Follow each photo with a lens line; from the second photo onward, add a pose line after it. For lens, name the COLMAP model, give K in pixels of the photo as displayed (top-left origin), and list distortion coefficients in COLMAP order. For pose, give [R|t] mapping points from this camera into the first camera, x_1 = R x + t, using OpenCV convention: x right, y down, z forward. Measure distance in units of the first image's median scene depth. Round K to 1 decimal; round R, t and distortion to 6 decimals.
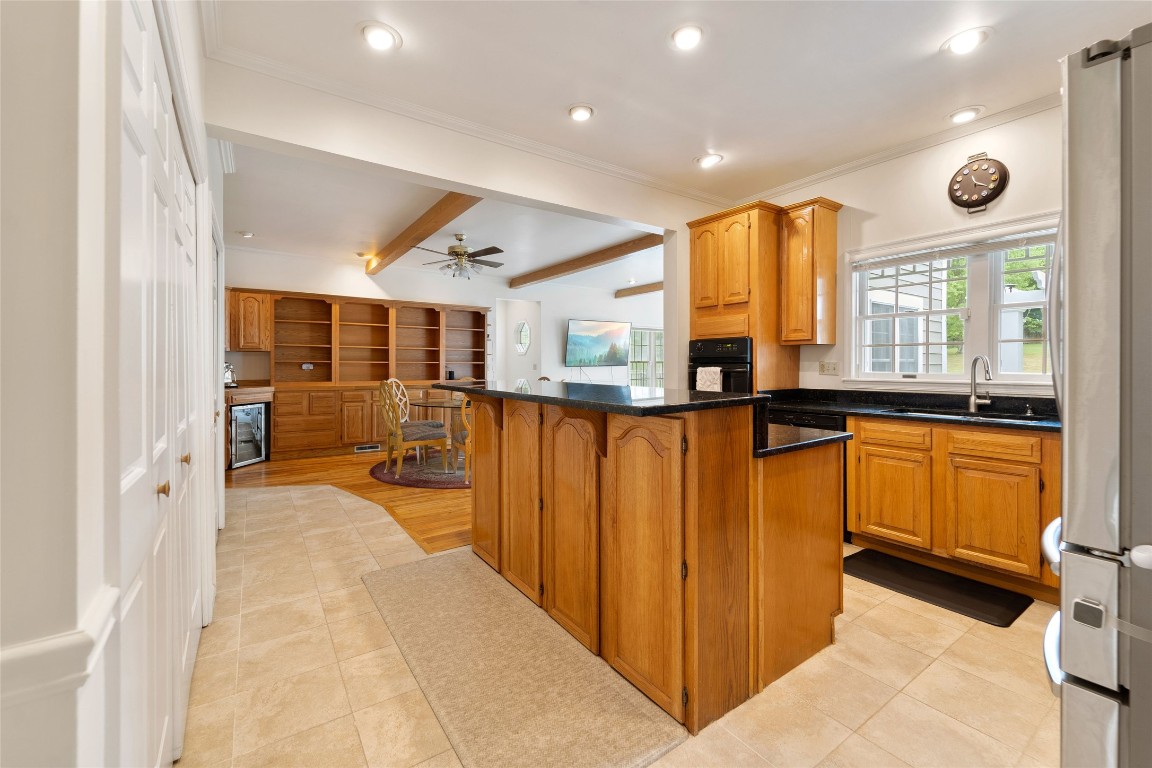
lens RADIAL K [[495.1, 0, 565.8], [0, 495.1, 362.9], [0, 0, 1]] dist [0.000653, -0.000223]
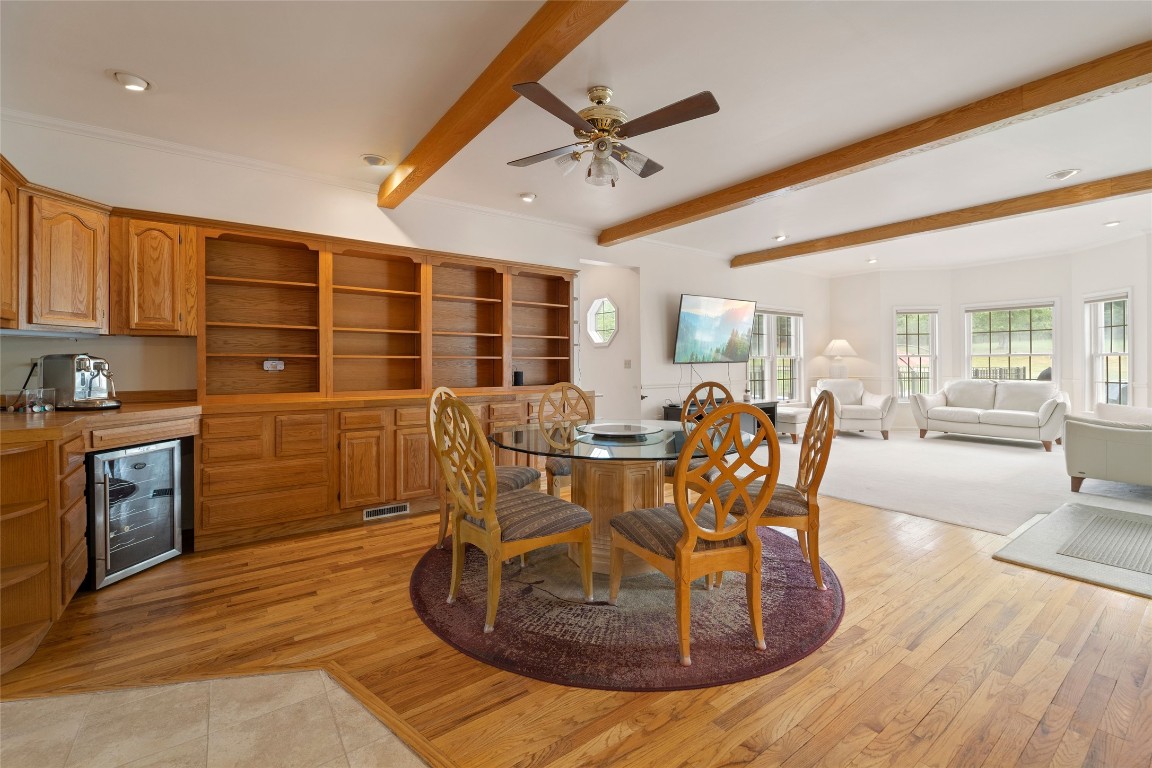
lens RADIAL K [[464.6, 0, 576.4], [0, 464.6, 362.3], [0, 0, 1]] dist [-0.001081, -0.000055]
pose [[0.996907, -0.003107, 0.078524, -0.227607], [0.002802, 0.999988, 0.003997, 0.003214], [-0.078536, -0.003765, 0.996904, 0.461770]]
